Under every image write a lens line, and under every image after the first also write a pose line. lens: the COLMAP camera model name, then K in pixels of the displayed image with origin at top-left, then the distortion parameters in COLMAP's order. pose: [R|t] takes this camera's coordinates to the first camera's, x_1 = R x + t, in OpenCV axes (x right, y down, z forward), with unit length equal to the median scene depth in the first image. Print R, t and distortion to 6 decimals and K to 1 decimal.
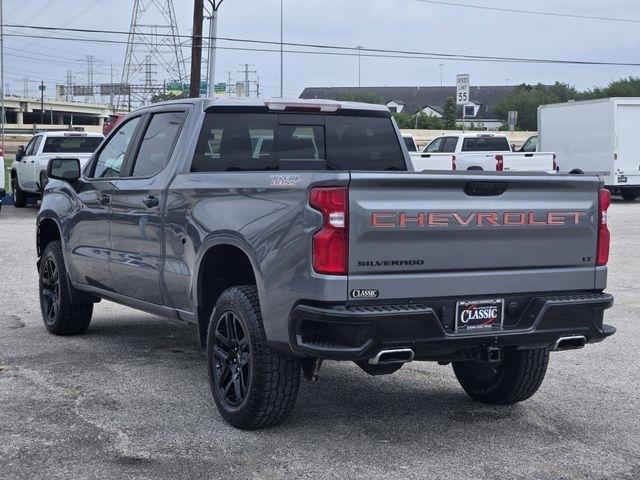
lens RADIAL K [[1584.7, 0, 320.0], [0, 1584.7, 240.0], [0, 0, 1]] dist [-0.028776, -0.095455]
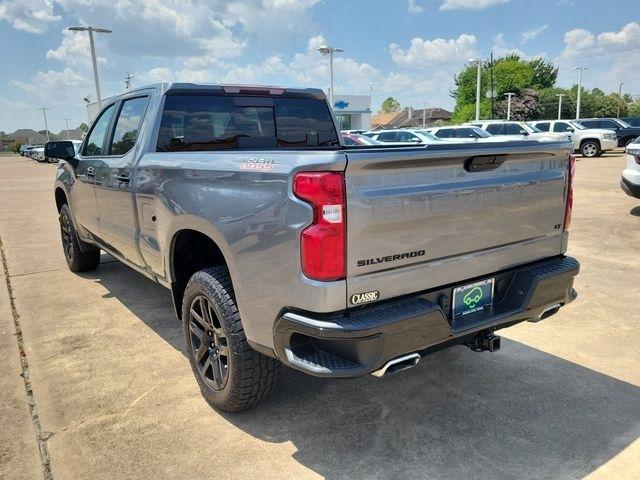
lens RADIAL K [[535.5, 0, 320.0], [0, 535.5, 240.0], [0, 0, 1]] dist [0.046207, -0.007313]
pose [[0.986531, -0.062705, 0.151079, -0.034836], [0.040333, 0.988338, 0.146834, -0.037163], [-0.158524, -0.138763, 0.977556, 0.690188]]
